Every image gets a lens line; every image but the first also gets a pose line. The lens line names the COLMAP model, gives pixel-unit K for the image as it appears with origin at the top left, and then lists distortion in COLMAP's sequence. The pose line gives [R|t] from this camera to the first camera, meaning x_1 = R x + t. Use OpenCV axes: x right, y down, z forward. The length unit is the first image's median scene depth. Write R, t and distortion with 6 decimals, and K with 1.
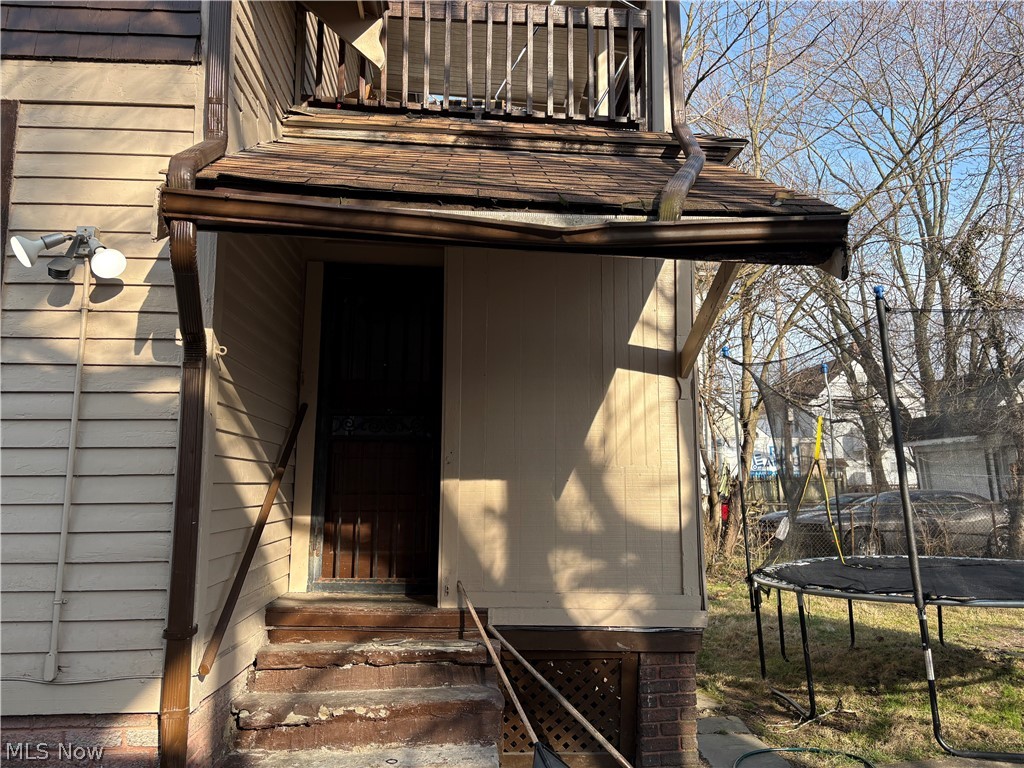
lens RADIAL K [[775.6, 0, 520.0], [0, 775.6, 376.3], [0, 0, 1]] dist [0.050326, -0.052472]
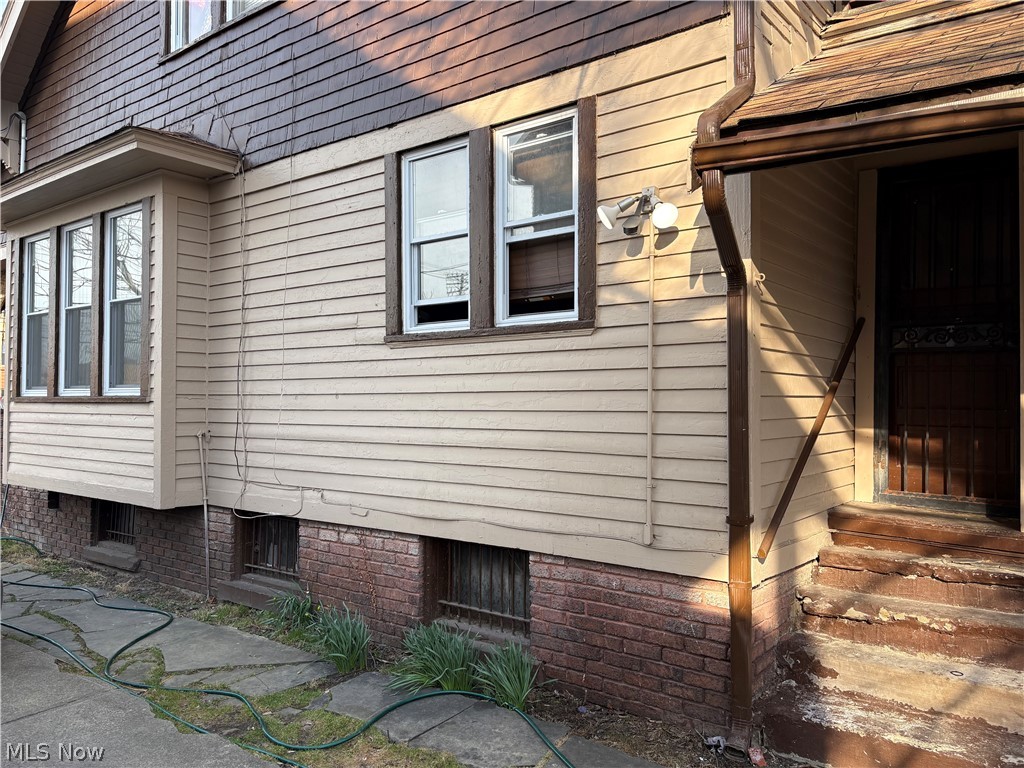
lens RADIAL K [[775.6, 0, 512.1], [0, 775.6, 384.9], [0, 0, 1]] dist [0.050326, -0.052472]
pose [[0.733666, -0.009901, -0.679439, 0.107785], [0.091229, 0.992277, 0.084050, -0.006666], [0.673359, -0.123649, 0.728903, -0.062128]]
